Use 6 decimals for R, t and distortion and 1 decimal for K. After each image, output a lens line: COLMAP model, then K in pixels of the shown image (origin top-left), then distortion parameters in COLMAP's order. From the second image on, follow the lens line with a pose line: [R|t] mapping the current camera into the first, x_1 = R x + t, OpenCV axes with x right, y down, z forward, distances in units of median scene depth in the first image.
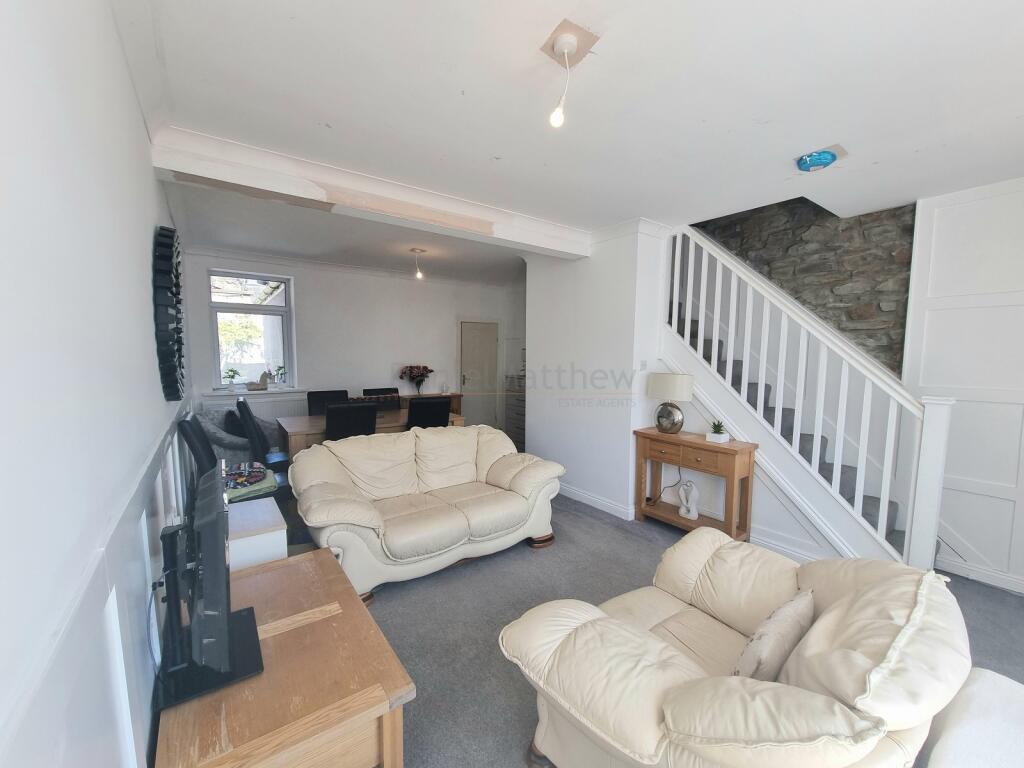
lens RADIAL K [[420.5, 0, 517.6], [0, 420.5, 394.8], [0, 0, 1]] dist [-0.002703, -0.000534]
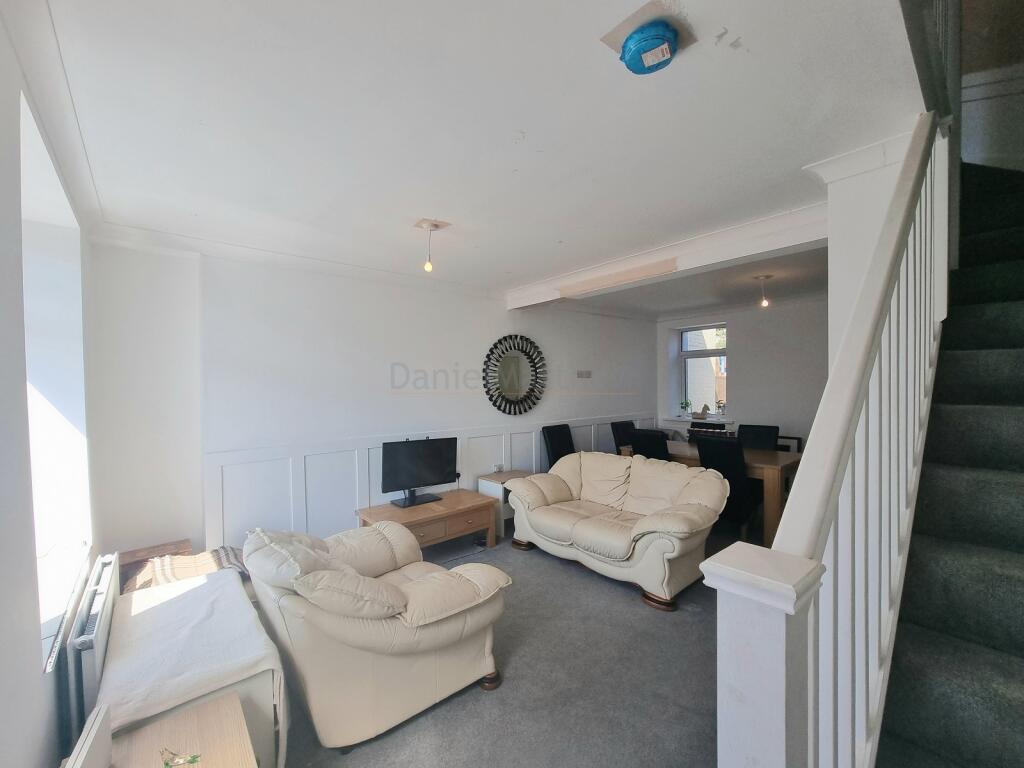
lens RADIAL K [[420.5, 0, 517.6], [0, 420.5, 394.8], [0, 0, 1]] dist [-0.002703, -0.000534]
pose [[0.092420, 0.003400, -0.995714, 0.858767], [-0.079357, 0.996838, -0.003961, -0.056276], [0.992553, 0.079383, 0.092398, 0.552396]]
